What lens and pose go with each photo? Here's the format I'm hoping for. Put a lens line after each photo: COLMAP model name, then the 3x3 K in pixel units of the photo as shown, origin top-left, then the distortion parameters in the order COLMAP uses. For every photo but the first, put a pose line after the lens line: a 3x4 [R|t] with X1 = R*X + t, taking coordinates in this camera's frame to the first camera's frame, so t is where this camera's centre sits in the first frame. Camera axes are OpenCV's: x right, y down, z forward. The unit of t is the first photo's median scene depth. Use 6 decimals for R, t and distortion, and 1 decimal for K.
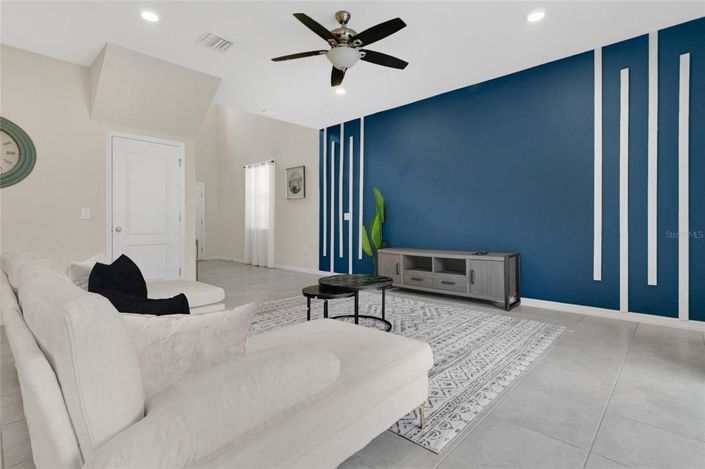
lens RADIAL K [[334.9, 0, 354.2], [0, 334.9, 230.7], [0, 0, 1]] dist [-0.003598, -0.000303]
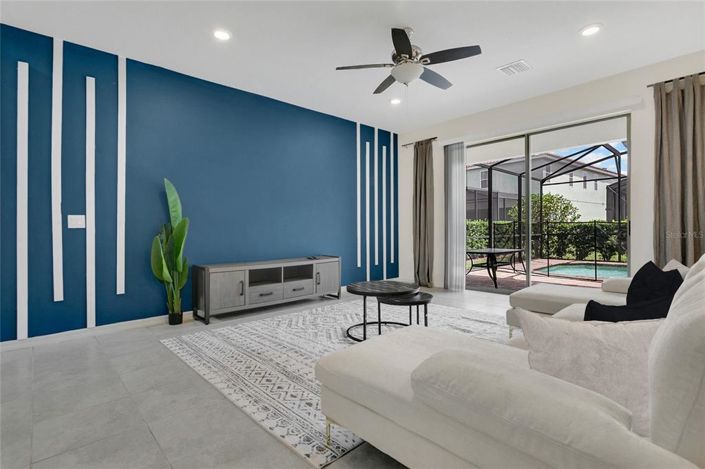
lens RADIAL K [[364.5, 0, 354.1], [0, 364.5, 232.2], [0, 0, 1]] dist [0.001691, -0.000277]
pose [[0.075191, 0.001540, 0.997168, -0.738493], [0.034775, 0.999386, -0.004166, -0.008567], [-0.996563, 0.034989, 0.075092, 0.660277]]
